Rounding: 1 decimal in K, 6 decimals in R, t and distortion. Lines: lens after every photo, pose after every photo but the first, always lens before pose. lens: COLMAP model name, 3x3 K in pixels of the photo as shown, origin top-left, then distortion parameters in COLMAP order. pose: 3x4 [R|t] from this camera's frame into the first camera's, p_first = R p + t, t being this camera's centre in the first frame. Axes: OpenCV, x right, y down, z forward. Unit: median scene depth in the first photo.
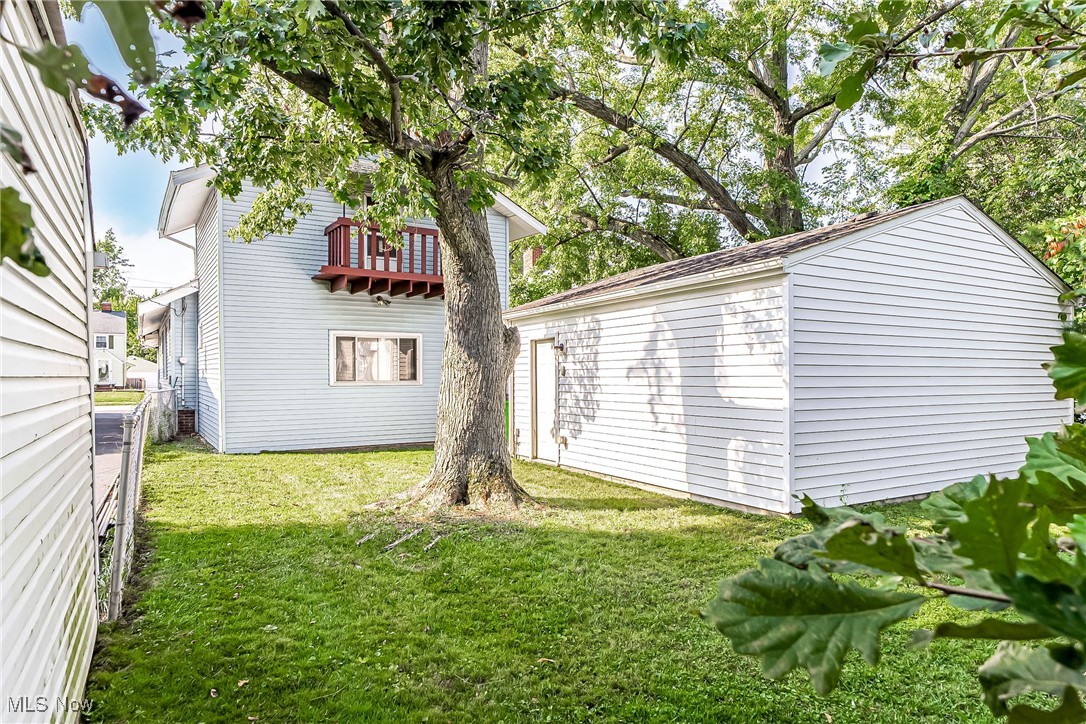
lens RADIAL K [[655.0, 0, 541.4], [0, 655.0, 366.1], [0, 0, 1]] dist [0.000295, 0.000003]
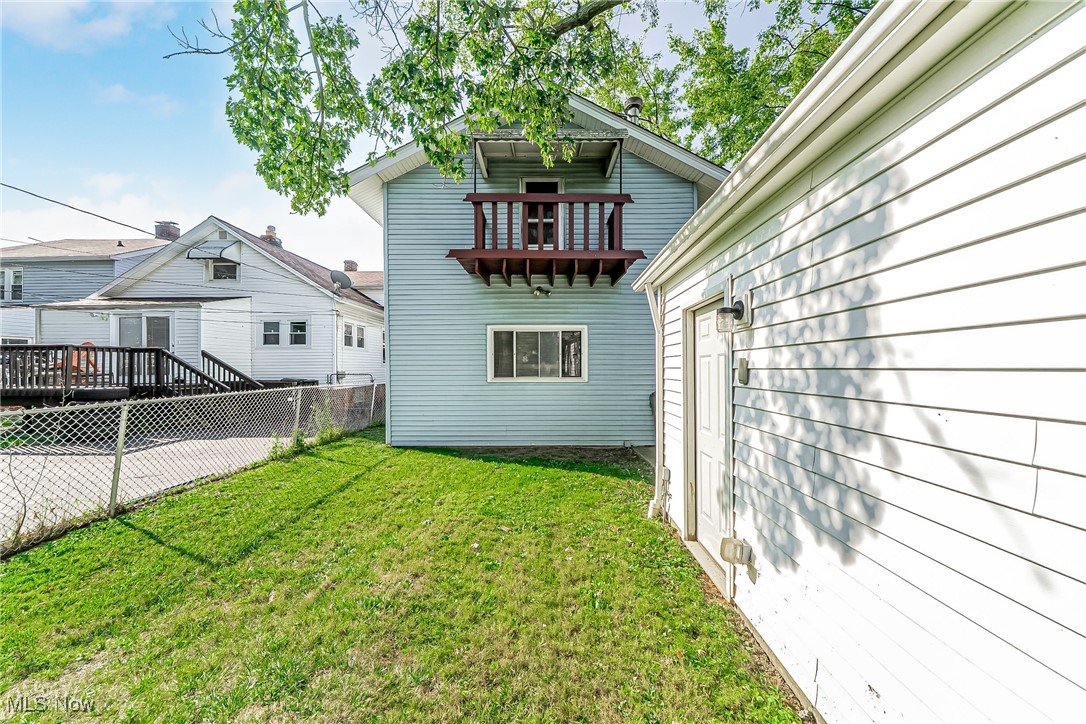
lens RADIAL K [[369.5, 0, 546.5], [0, 369.5, 368.3], [0, 0, 1]] dist [-0.000283, -0.000005]
pose [[0.847297, 0.007127, -0.531071, 0.051155], [0.000049, 0.999909, 0.013497, 0.002552], [0.531119, -0.011462, 0.847220, 0.755950]]
